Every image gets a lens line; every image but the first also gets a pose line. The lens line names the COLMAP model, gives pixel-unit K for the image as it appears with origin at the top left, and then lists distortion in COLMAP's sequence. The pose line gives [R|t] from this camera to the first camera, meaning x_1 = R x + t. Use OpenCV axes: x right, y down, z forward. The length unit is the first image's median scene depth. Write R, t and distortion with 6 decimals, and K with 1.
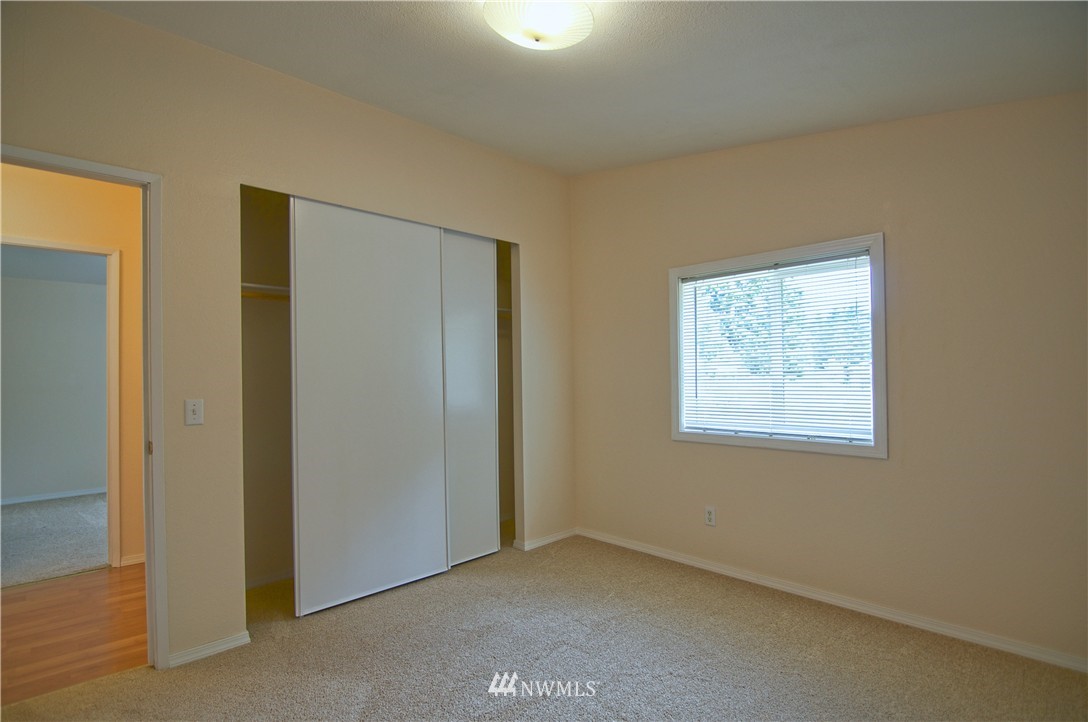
lens RADIAL K [[529.7, 0, 546.0], [0, 529.7, 370.0], [0, 0, 1]] dist [-0.004102, -0.012220]
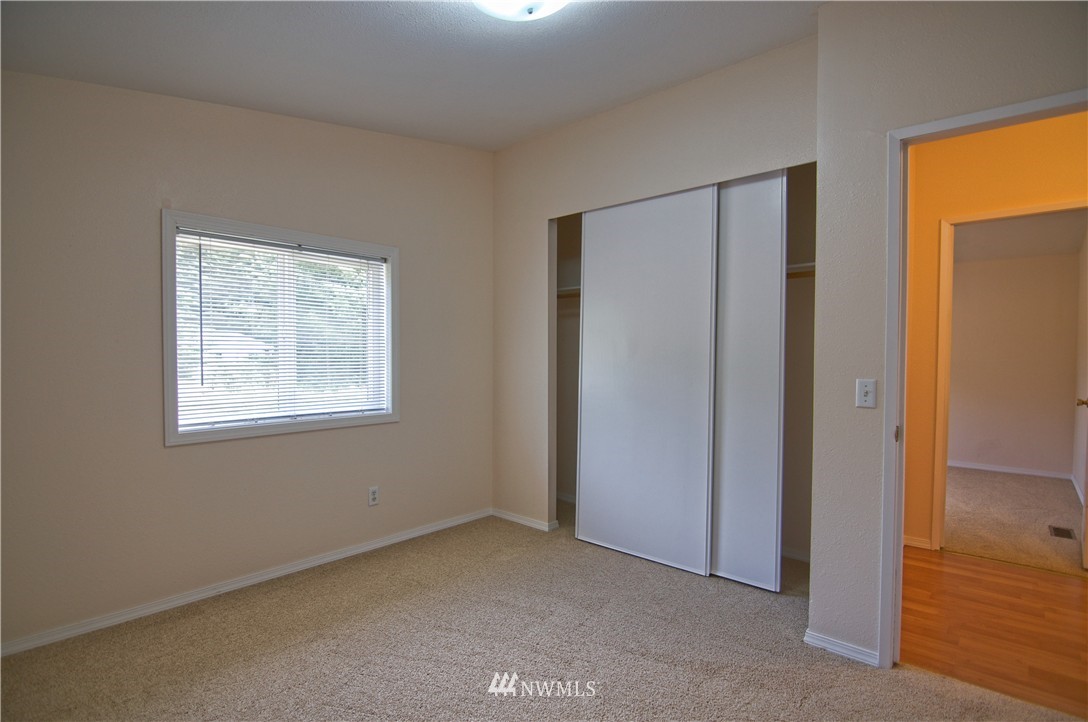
lens RADIAL K [[529.7, 0, 546.0], [0, 529.7, 370.0], [0, 0, 1]] dist [-0.004102, -0.012220]
pose [[-0.070237, -0.017083, 0.997384, -0.188028], [-0.013098, 0.999783, 0.016202, 0.003603], [-0.997444, -0.011926, -0.070445, 0.194196]]
